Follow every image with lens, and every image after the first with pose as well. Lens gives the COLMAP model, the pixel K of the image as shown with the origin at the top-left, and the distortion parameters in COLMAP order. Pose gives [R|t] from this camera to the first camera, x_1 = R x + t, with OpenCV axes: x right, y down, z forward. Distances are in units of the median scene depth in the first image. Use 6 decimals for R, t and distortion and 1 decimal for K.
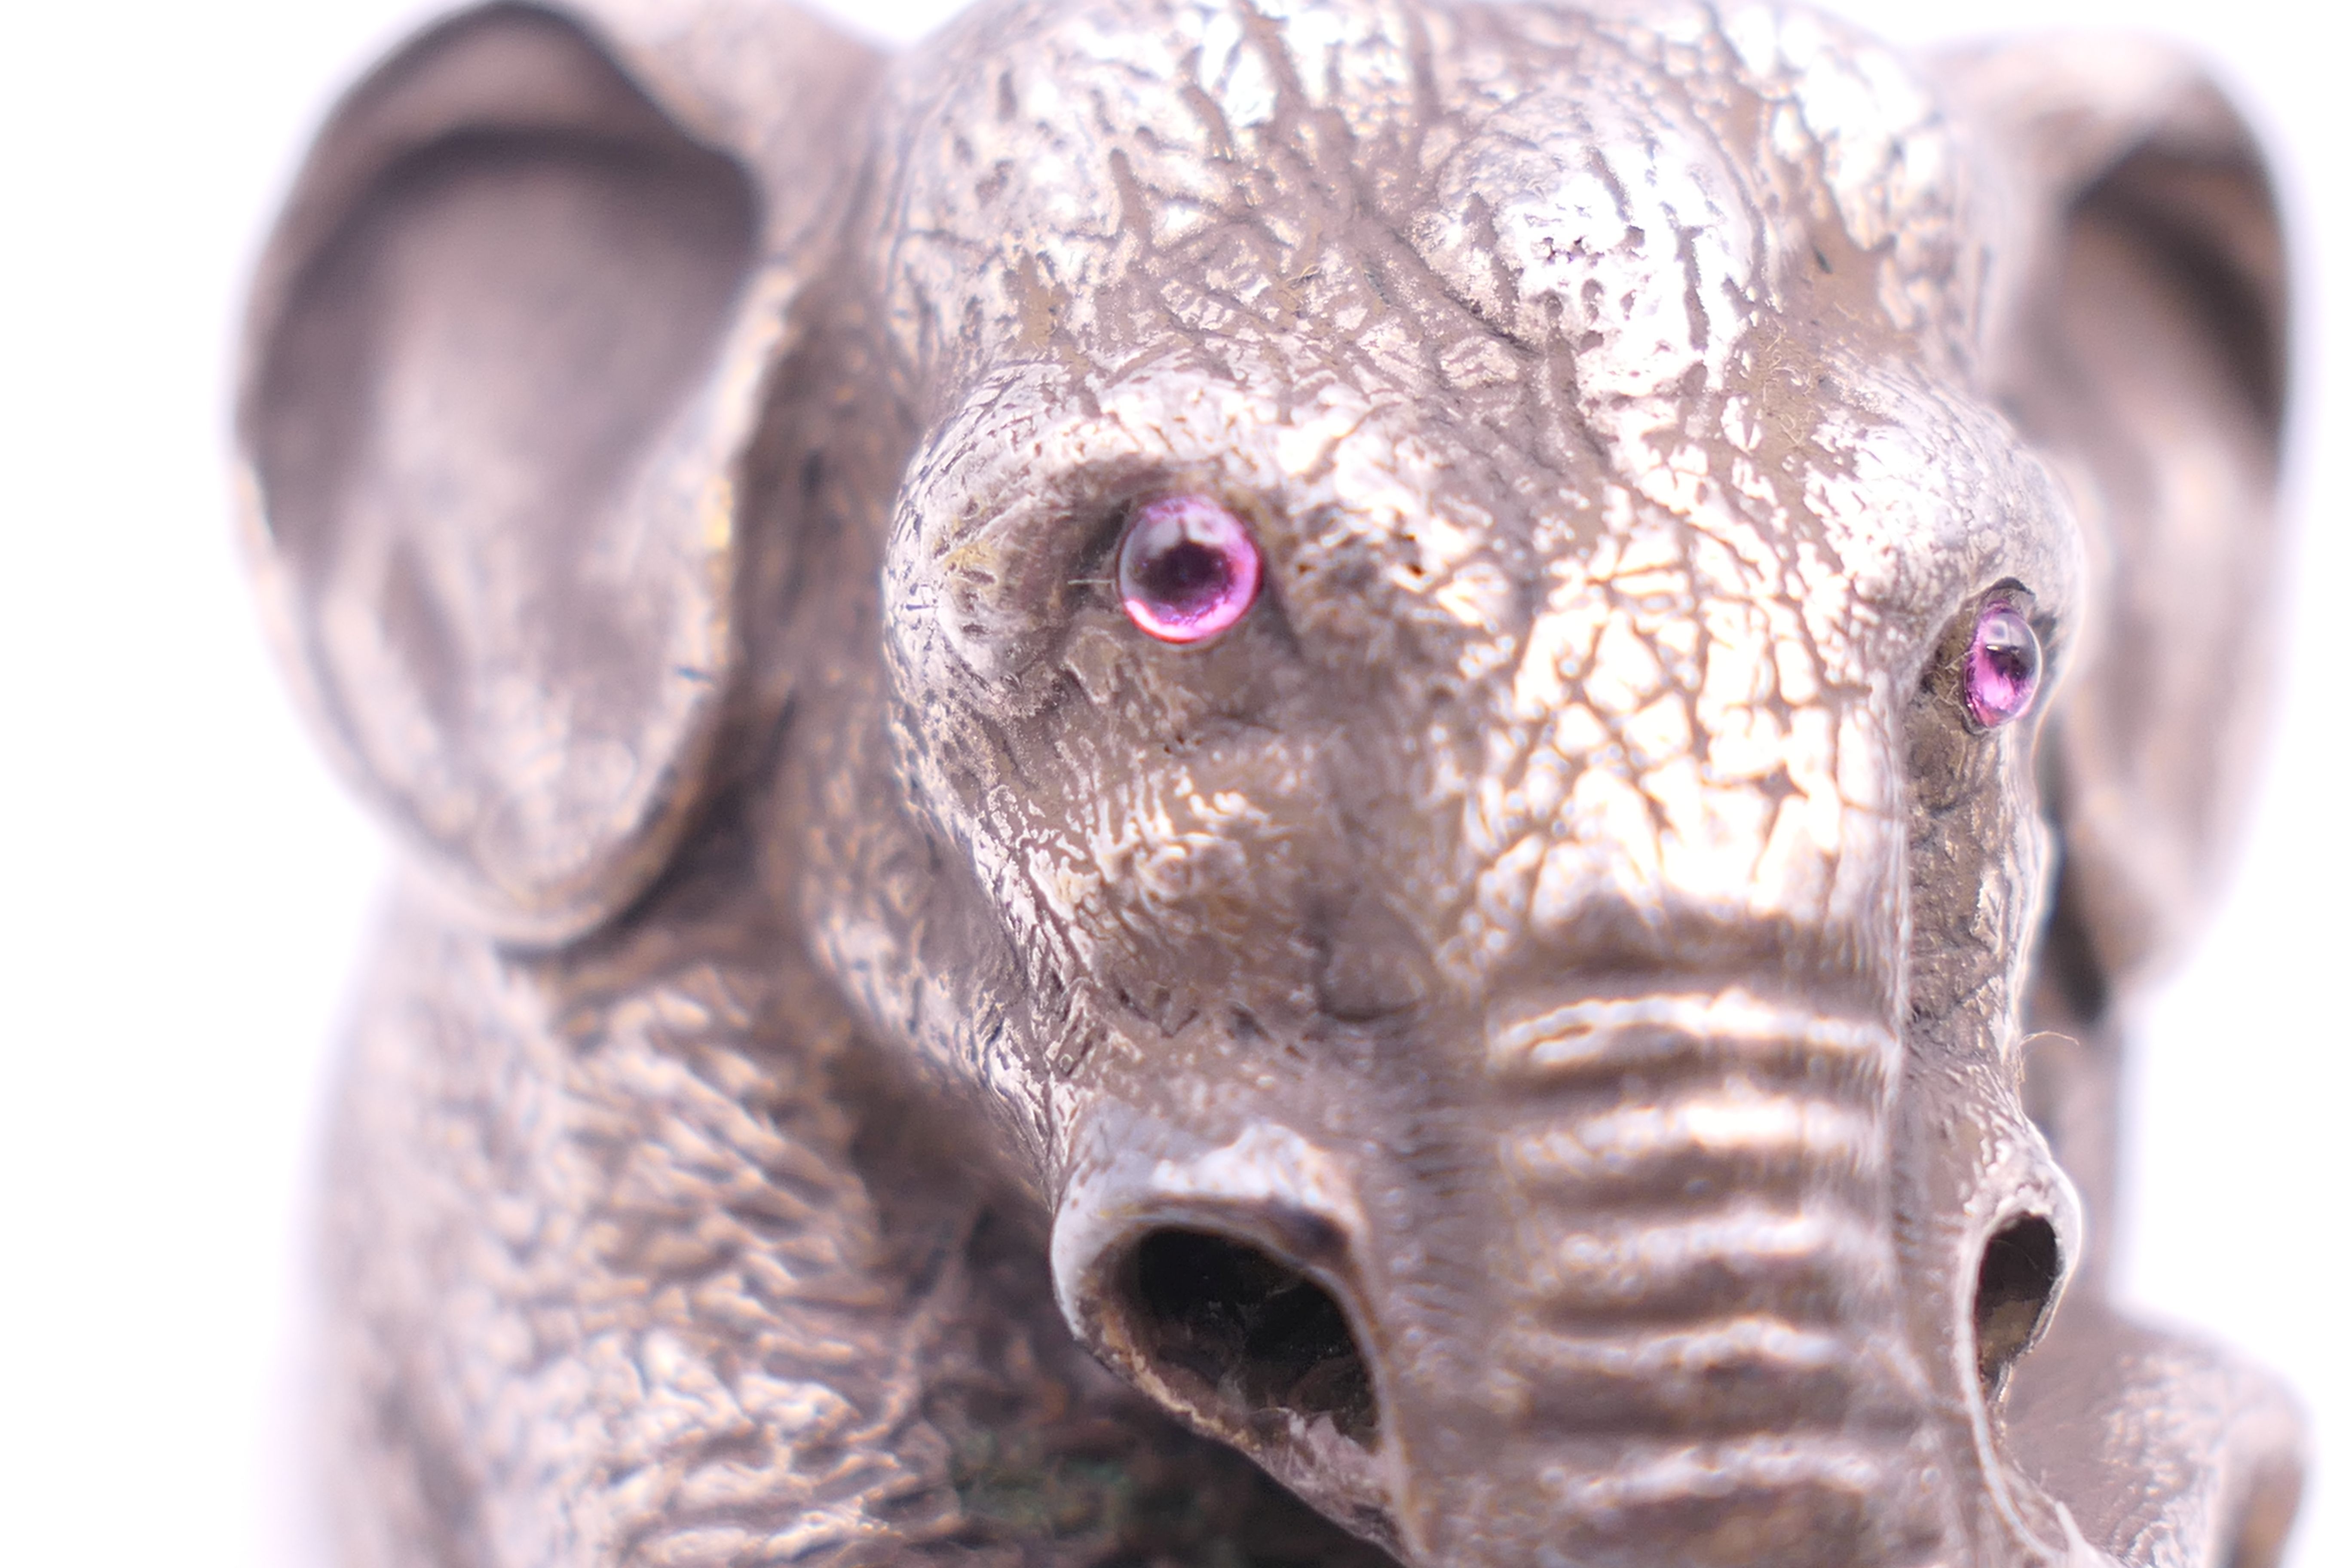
lens RADIAL K [[3860.5, 0, 1163.4], [0, 3860.5, 780.5], [0, 0, 1]] dist [-0.030188, 0.000000]
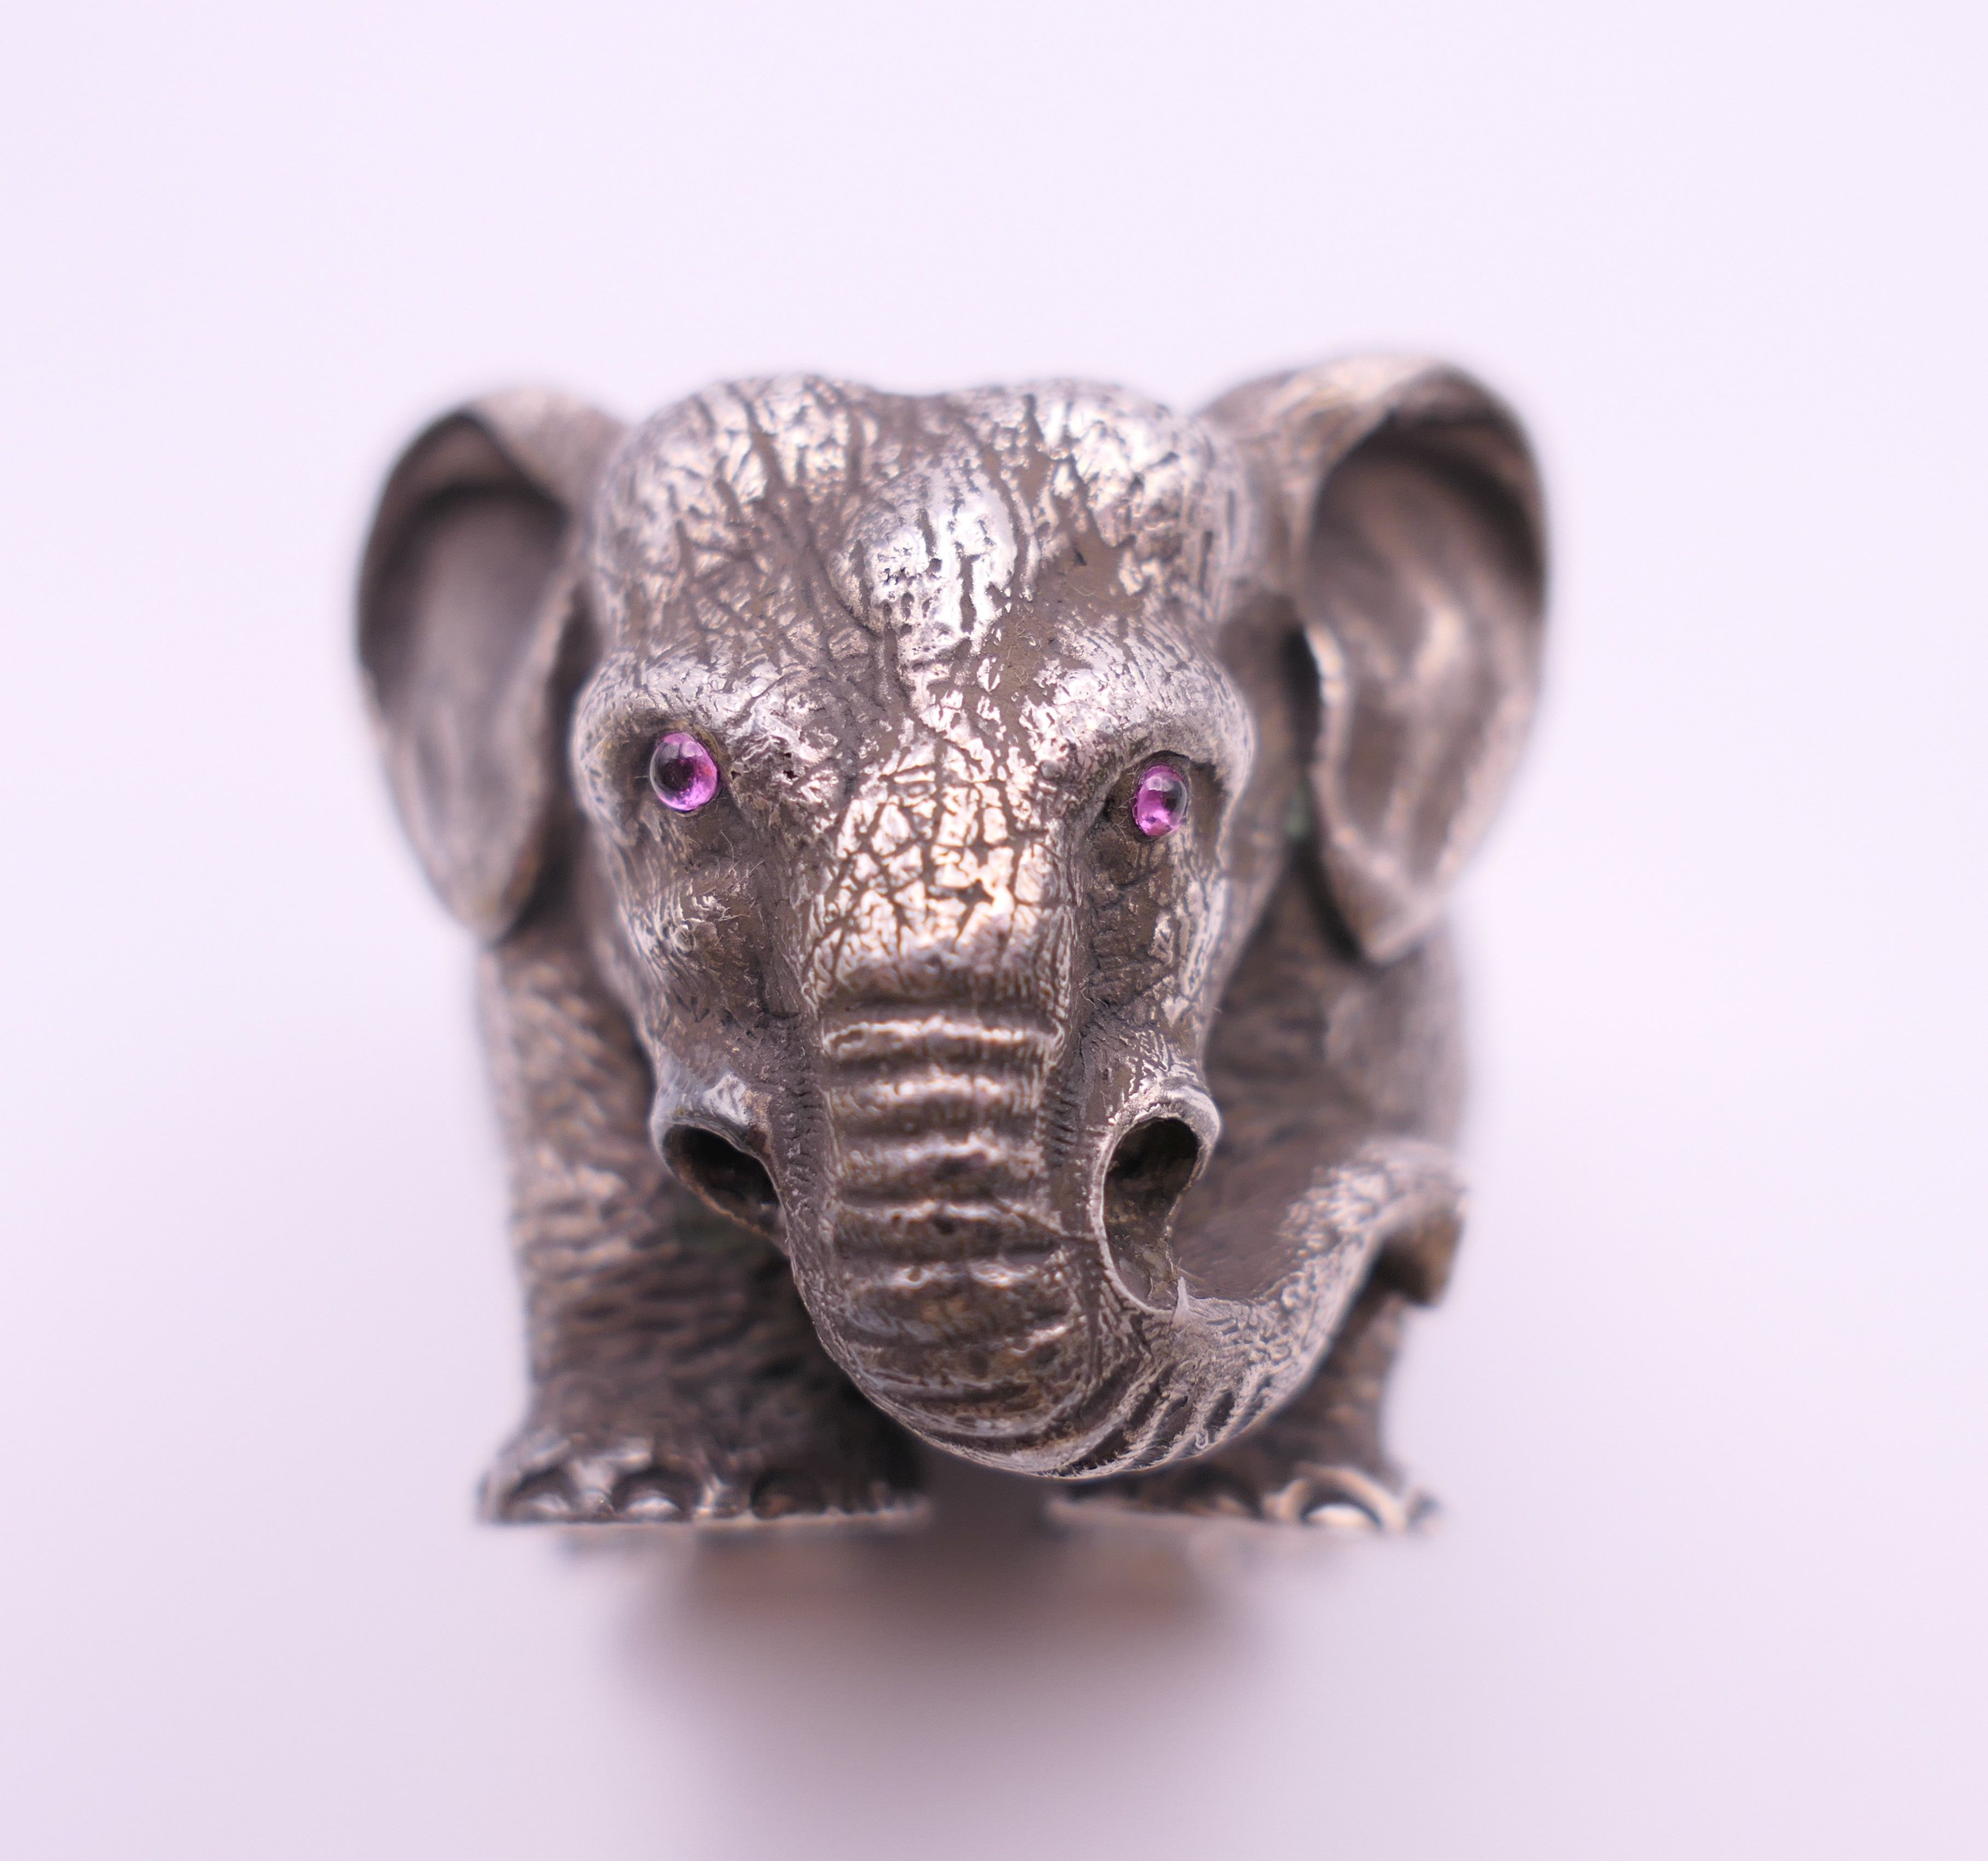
lens RADIAL K [[2237.6, 0, 962.2], [0, 2237.6, 927.1], [0, 0, 1]] dist [0.020800, 0.000000]
pose [[0.970812, -0.014057, -0.239428, 0.373263], [0.049307, 0.988655, 0.141881, -0.121731], [0.234718, -0.149546, 0.960491, 0.004103]]
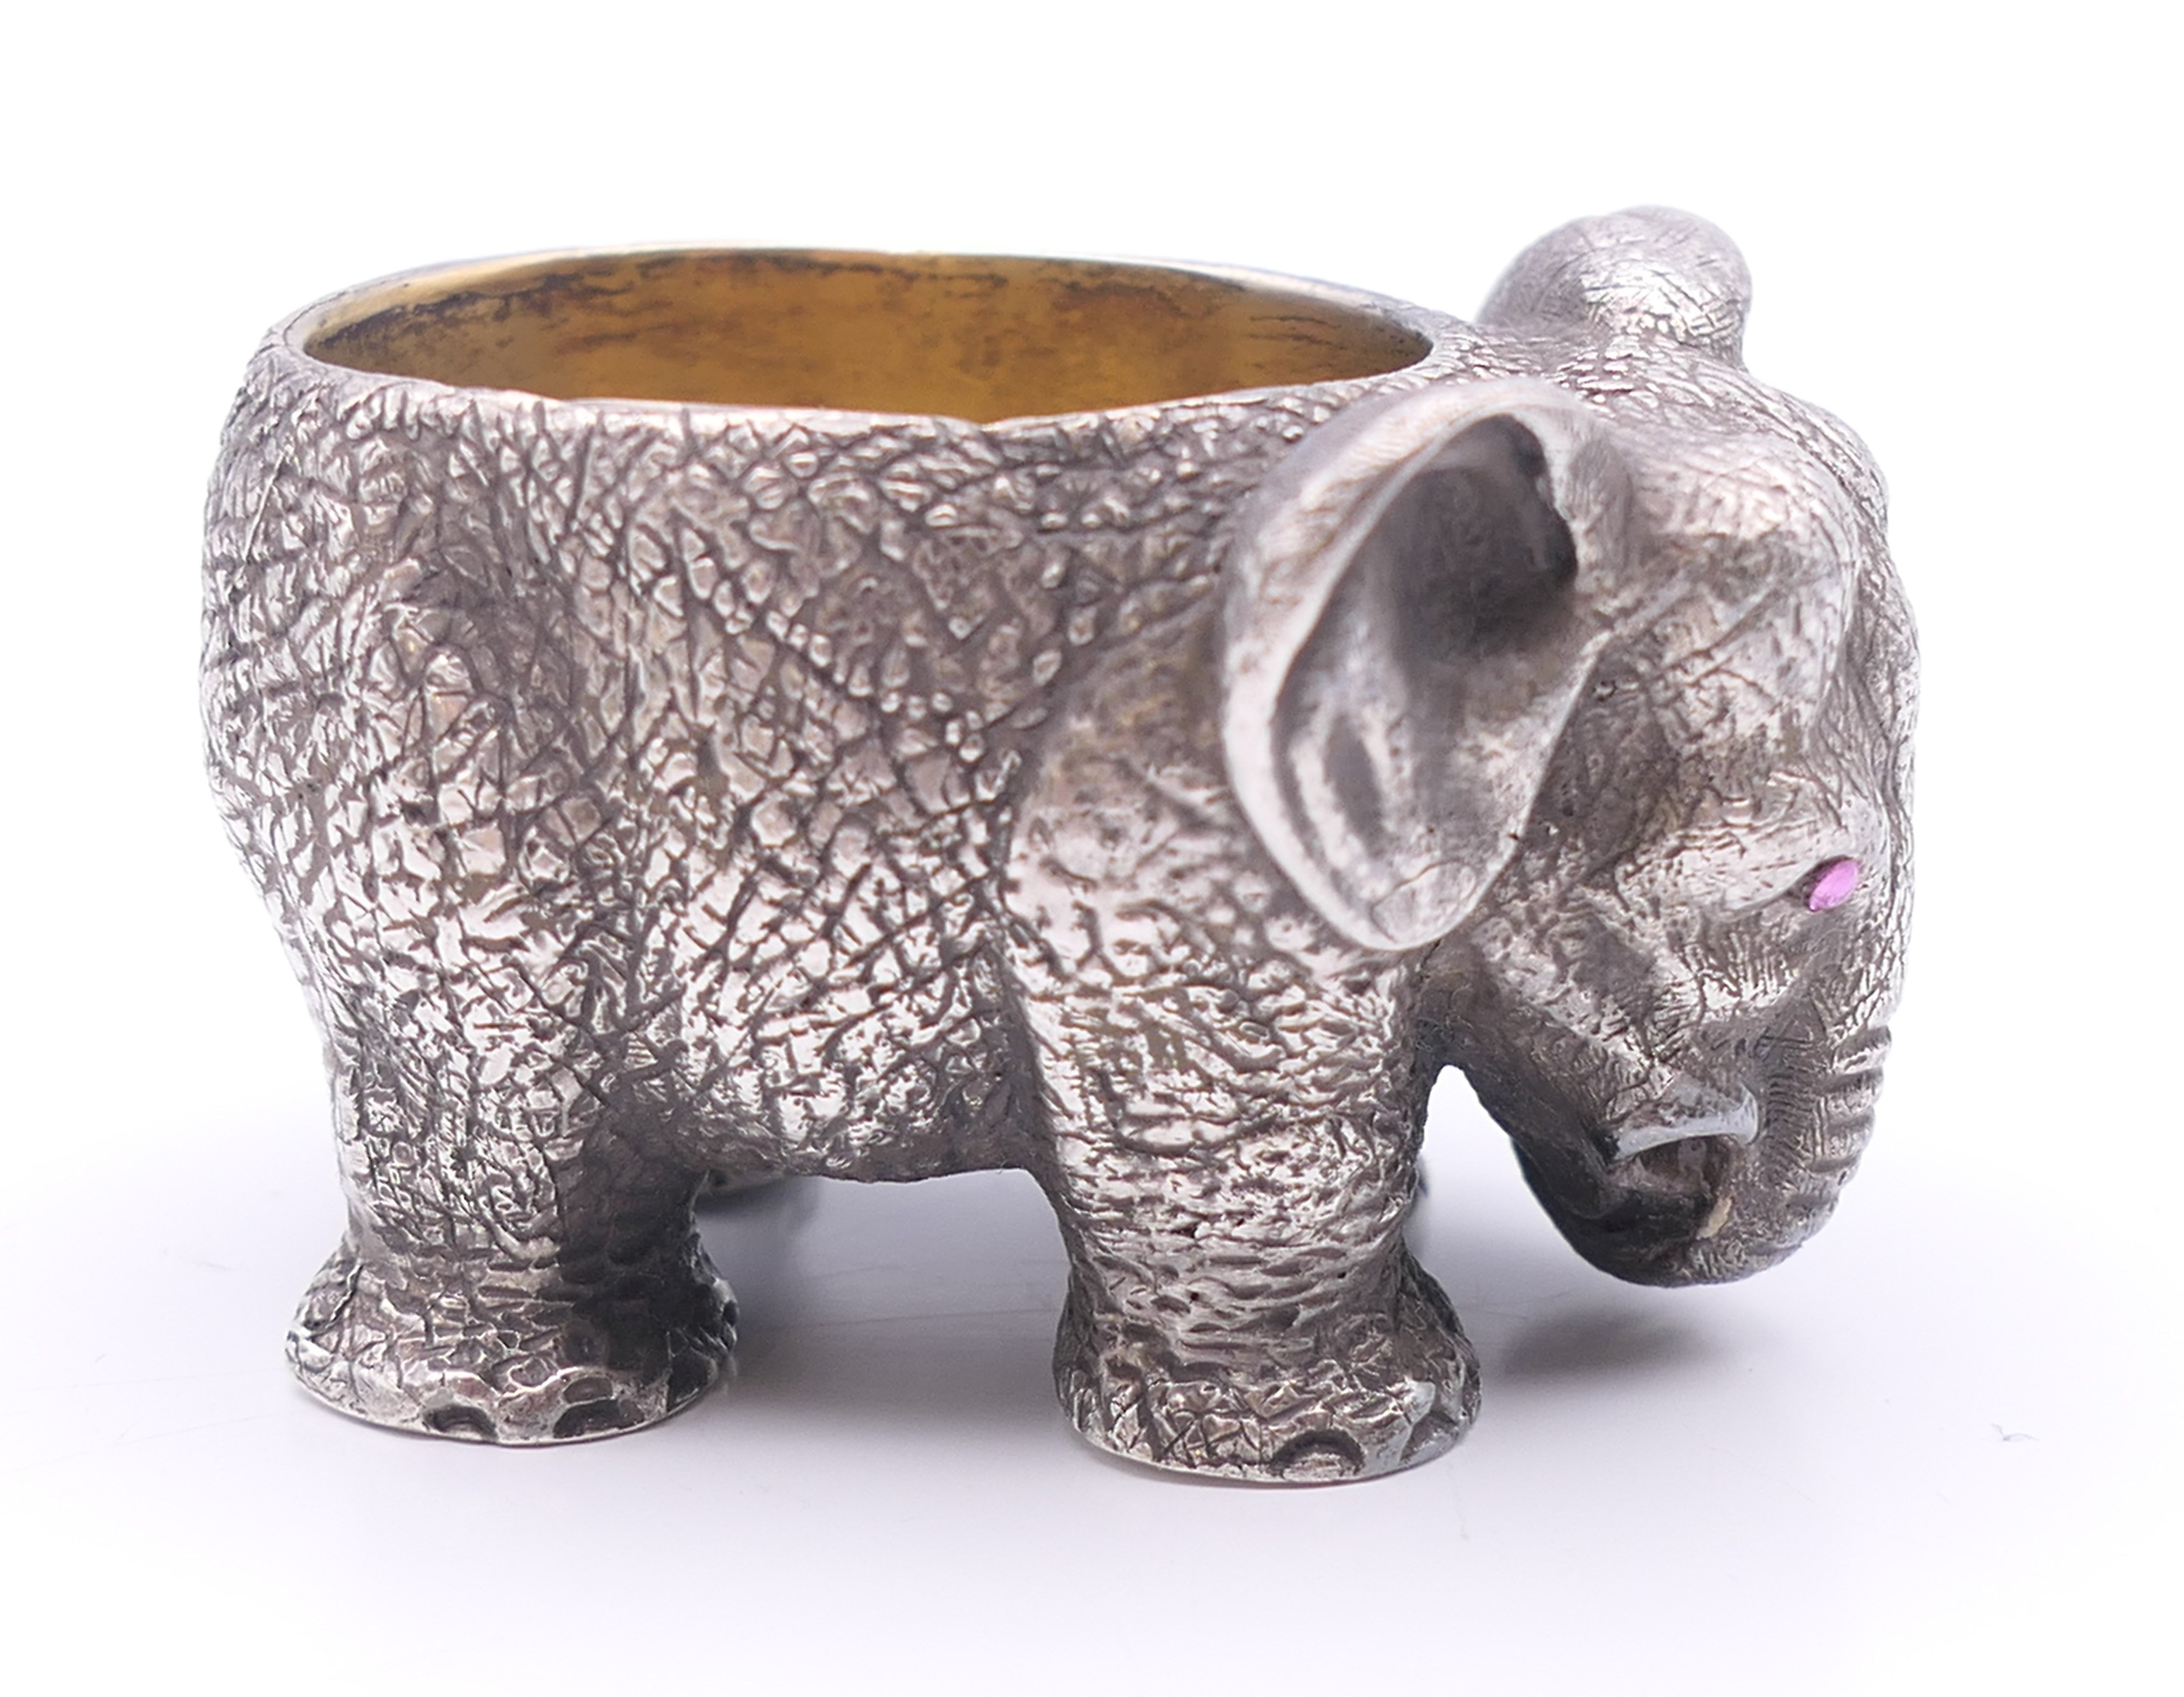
lens RADIAL K [[4805.9, 0, 1094.5], [0, 4805.9, 848.8], [0, 0, 1]] dist [-0.273856, 0.000000]
pose [[0.420277, -0.218676, 0.880652, -2.460835], [-0.420760, 0.812913, 0.402657, -0.951623], [-0.803945, -0.539771, 0.249639, 0.649336]]
